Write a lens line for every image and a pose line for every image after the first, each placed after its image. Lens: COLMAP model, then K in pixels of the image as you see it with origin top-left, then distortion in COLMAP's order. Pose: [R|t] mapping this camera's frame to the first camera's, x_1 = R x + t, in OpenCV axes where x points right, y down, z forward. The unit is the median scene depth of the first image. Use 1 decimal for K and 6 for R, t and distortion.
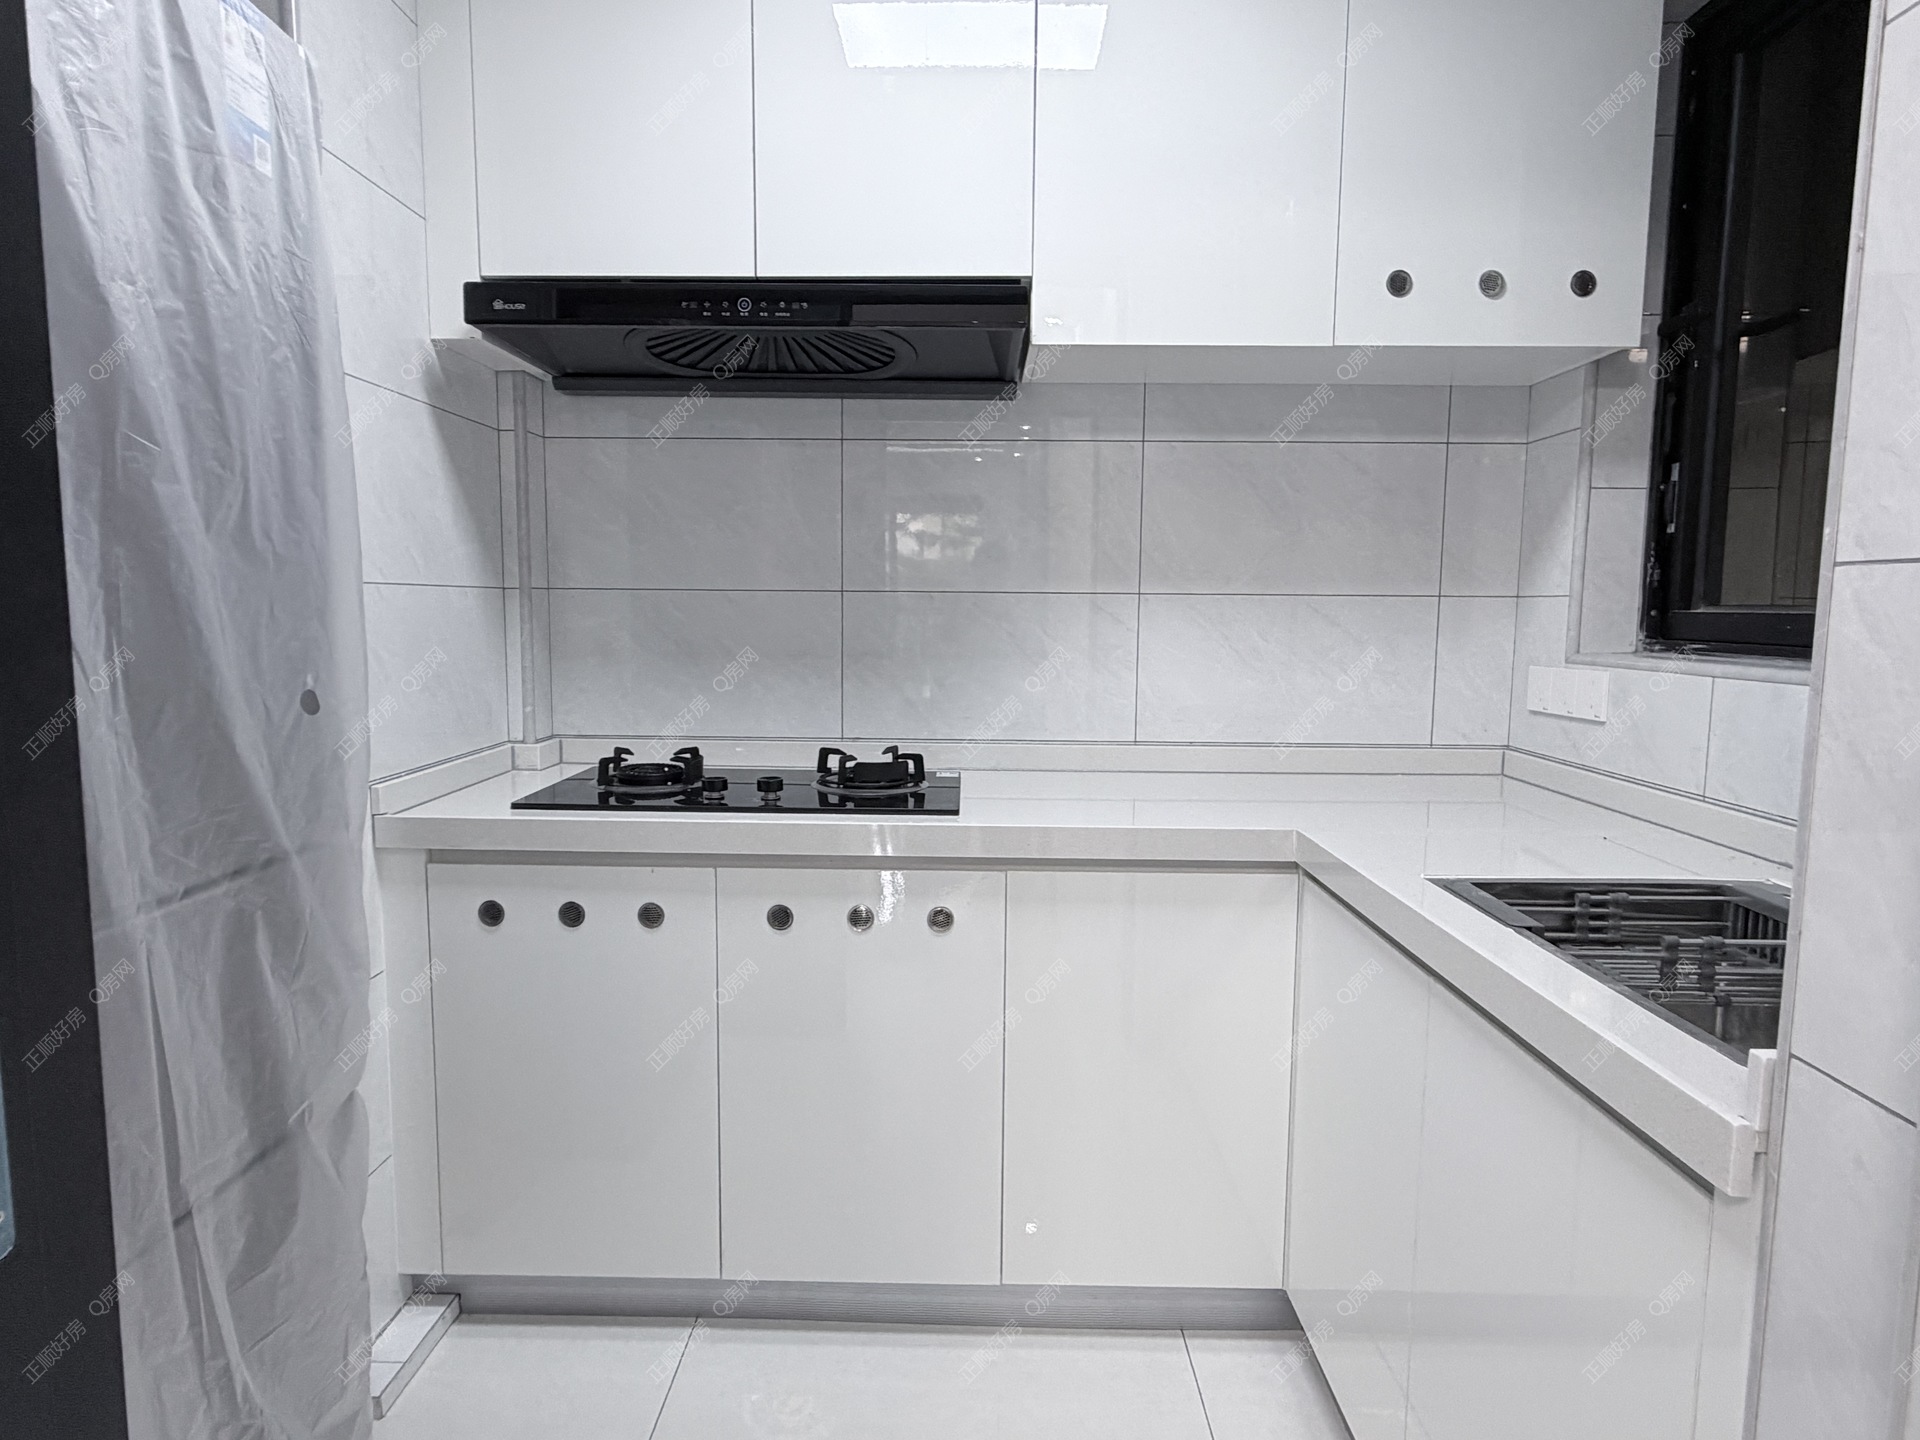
lens RADIAL K [[1109.3, 0, 960.0], [0, 1109.3, 720.0], [0, 0, 1]] dist [0.001324, 0.000124]
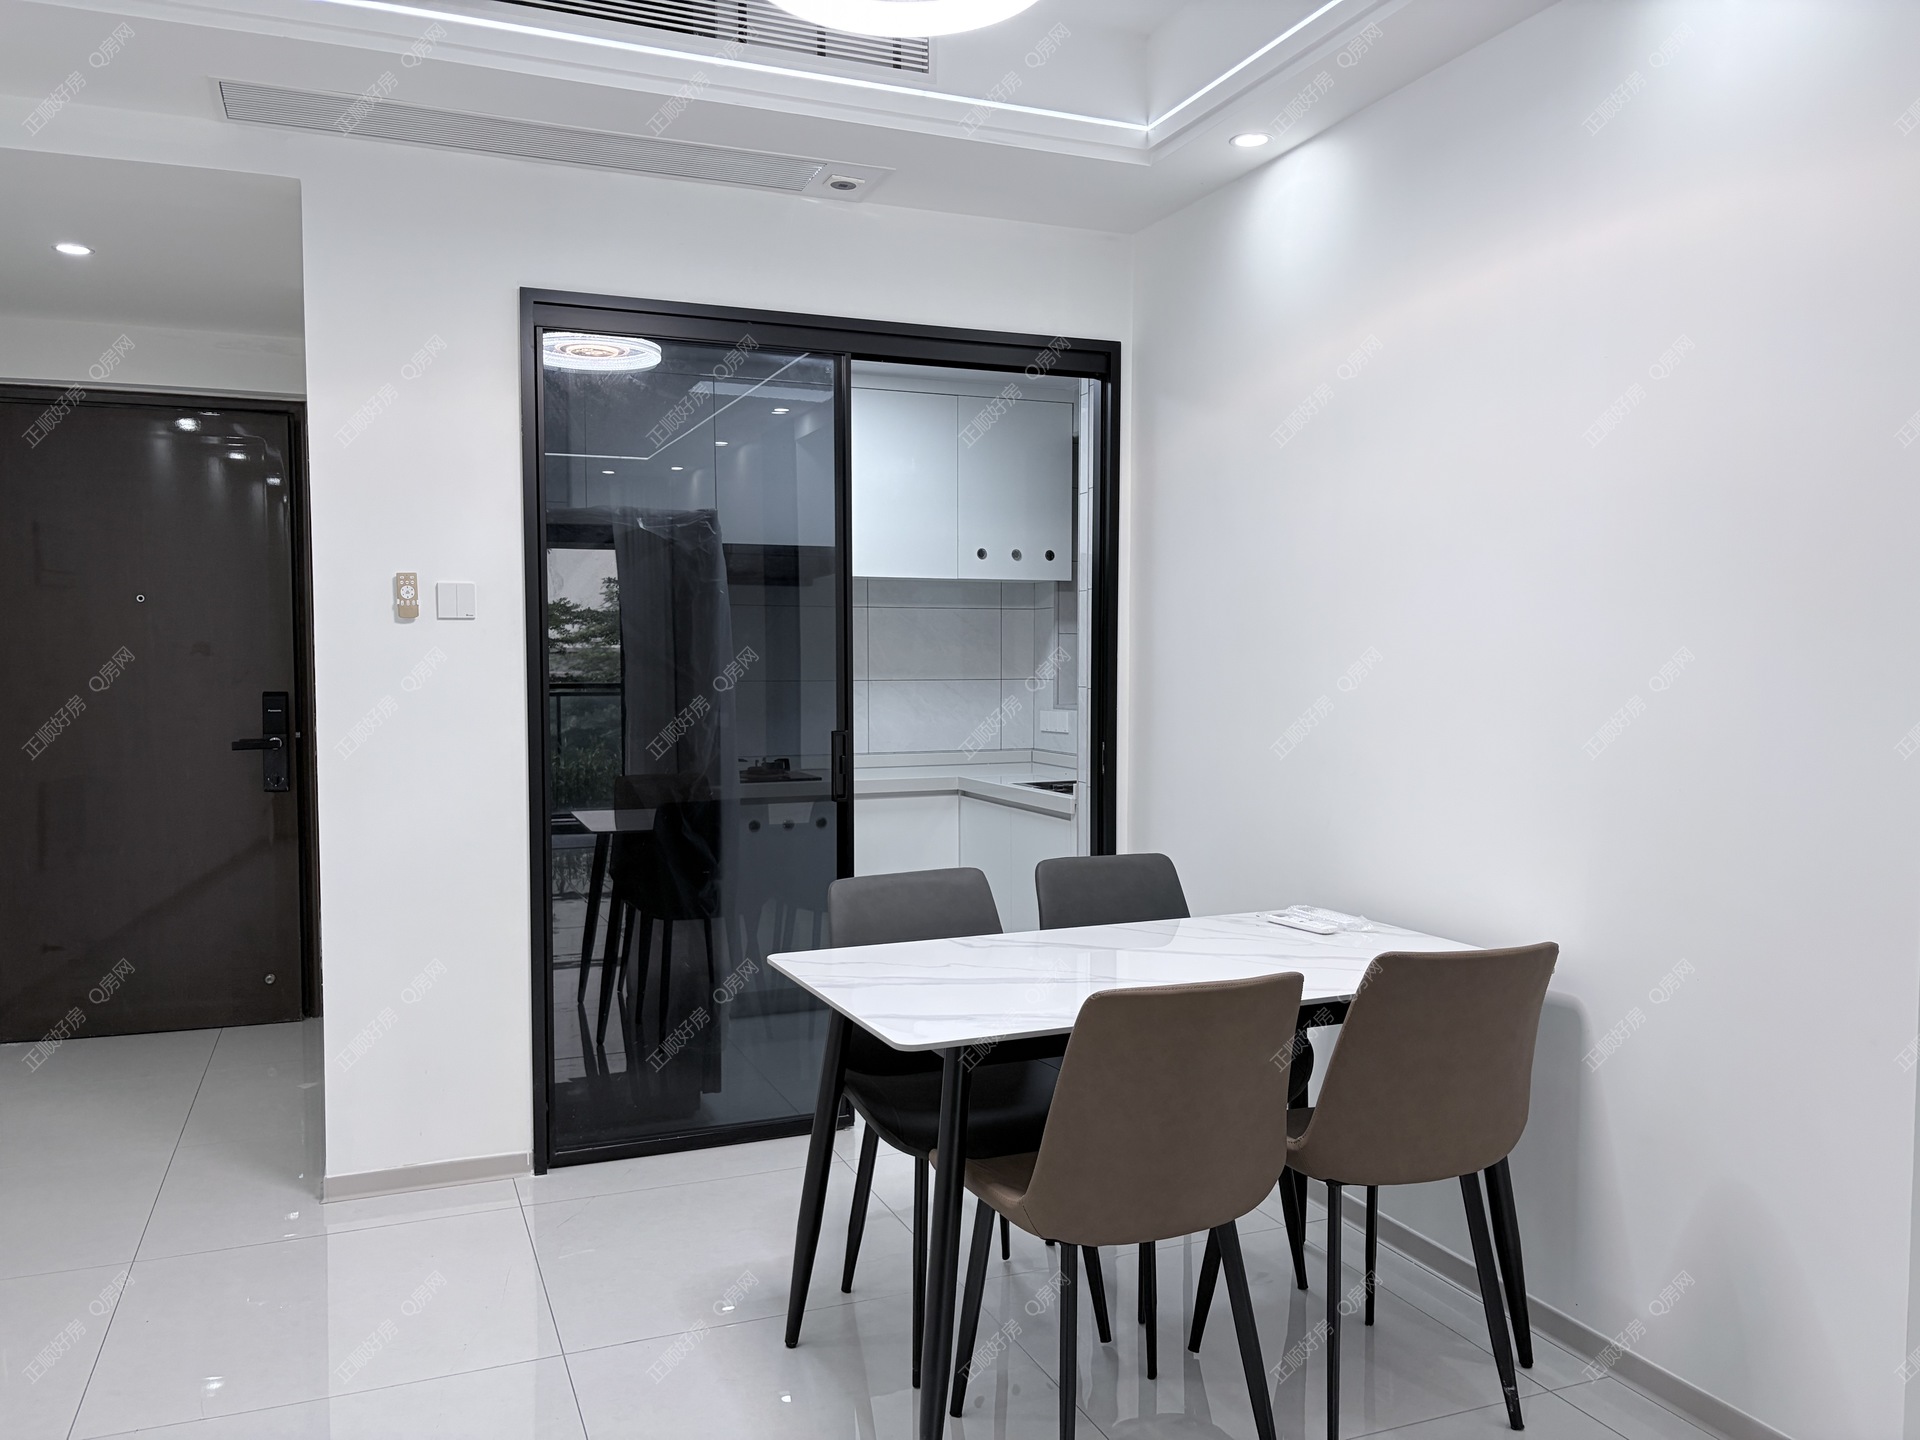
lens RADIAL K [[1435.7, 0, 960.0], [0, 1435.7, 720.0], [0, 0, 1]] dist [0.004692, 0.001573]
pose [[0.919016, -0.027866, 0.393233, -0.822488], [0.050218, 0.997648, -0.046664, 0.103439], [-0.391008, 0.062633, 0.918254, -1.696069]]
